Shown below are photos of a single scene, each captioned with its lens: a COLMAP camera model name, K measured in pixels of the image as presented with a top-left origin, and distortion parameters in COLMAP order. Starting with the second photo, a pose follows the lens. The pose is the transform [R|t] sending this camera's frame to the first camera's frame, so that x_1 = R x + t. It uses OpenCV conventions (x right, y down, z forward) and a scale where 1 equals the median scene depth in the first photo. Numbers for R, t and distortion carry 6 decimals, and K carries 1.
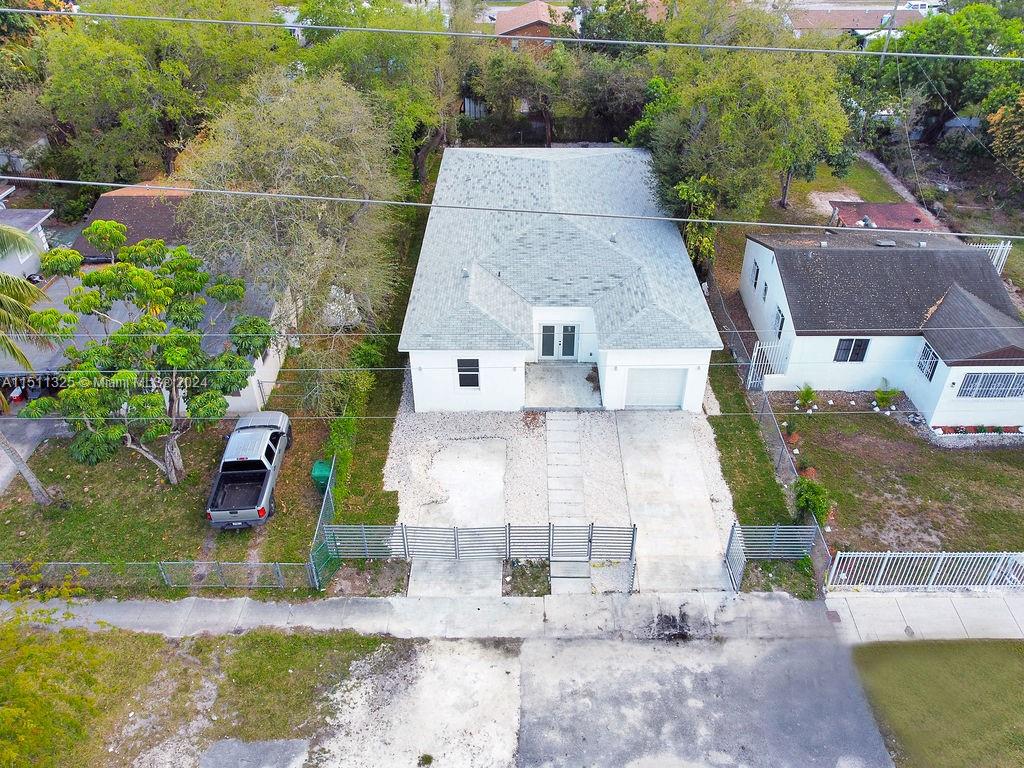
lens RADIAL K [[823.5, 0, 533.1], [0, 823.5, 363.3], [0, 0, 1]] dist [0.000886, -0.005465]
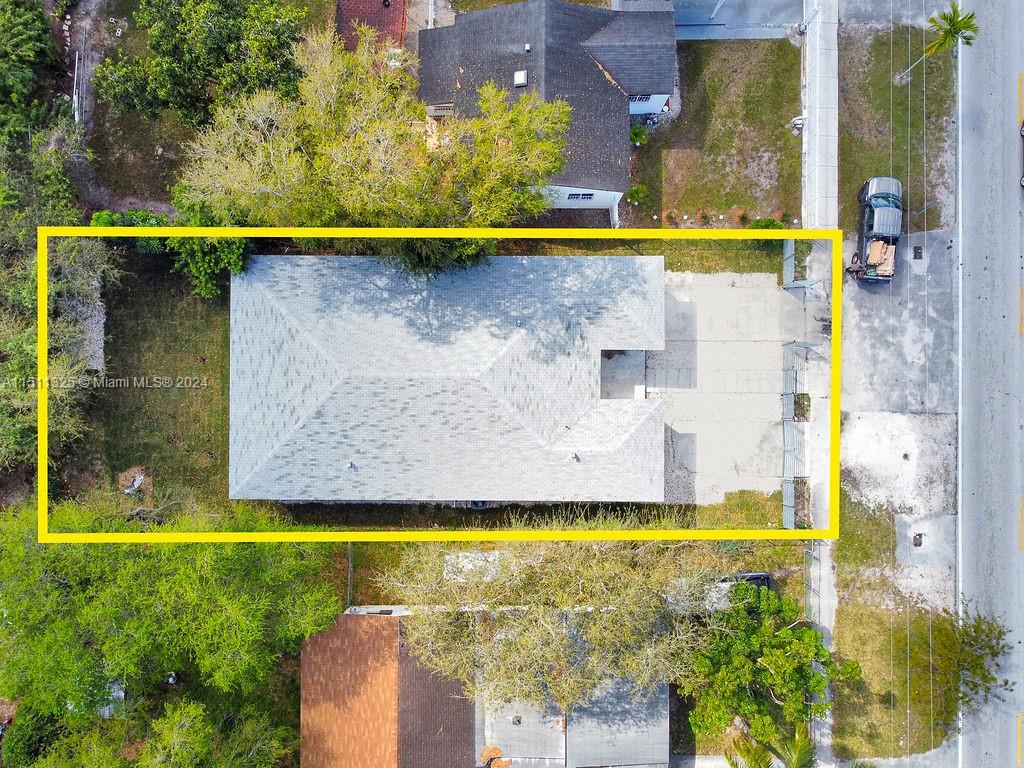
lens RADIAL K [[839.8, 0, 402.7], [0, 839.8, 382.1], [0, 0, 1]] dist [0.002089, 0.004439]
pose [[0.012384, -0.999776, 0.017142, 0.005149], [0.545278, 0.021122, 0.837989, -1.592547], [-0.838164, -0.001030, 0.545418, 0.718408]]
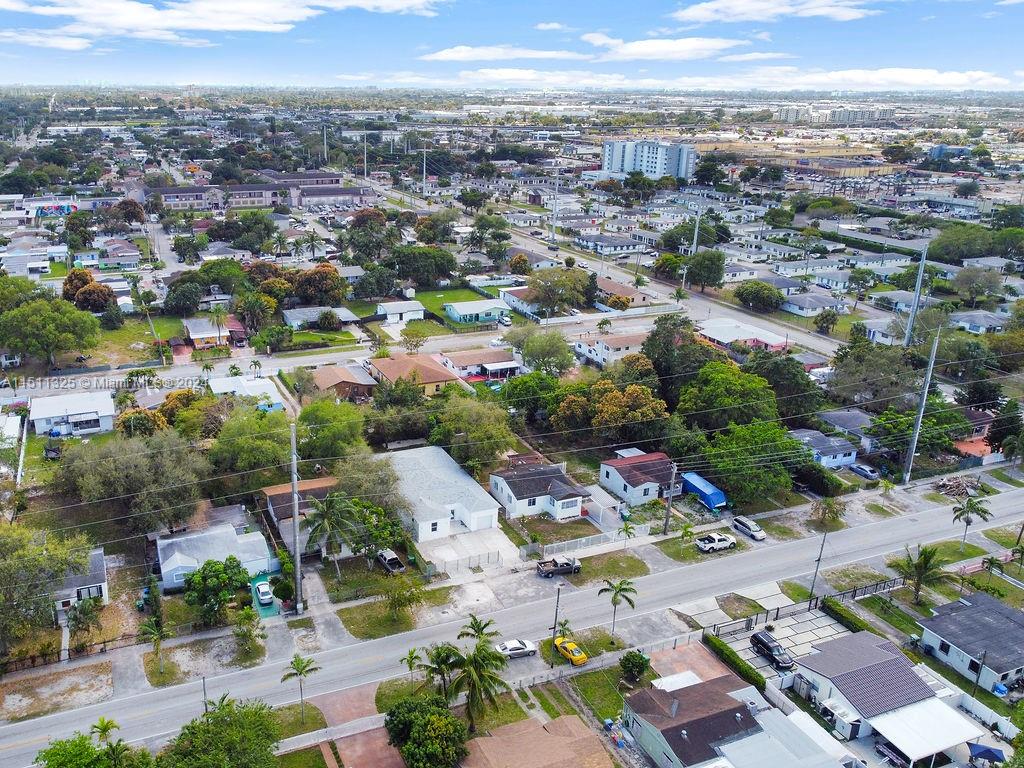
lens RADIAL K [[839.8, 0, 402.7], [0, 839.8, 382.1], [0, 0, 1]] dist [0.002089, 0.004439]
pose [[0.941613, -0.125194, 0.312555, -1.456669], [0.198569, 0.956164, -0.215221, 0.192407], [-0.271910, 0.264719, 0.925197, -2.815964]]
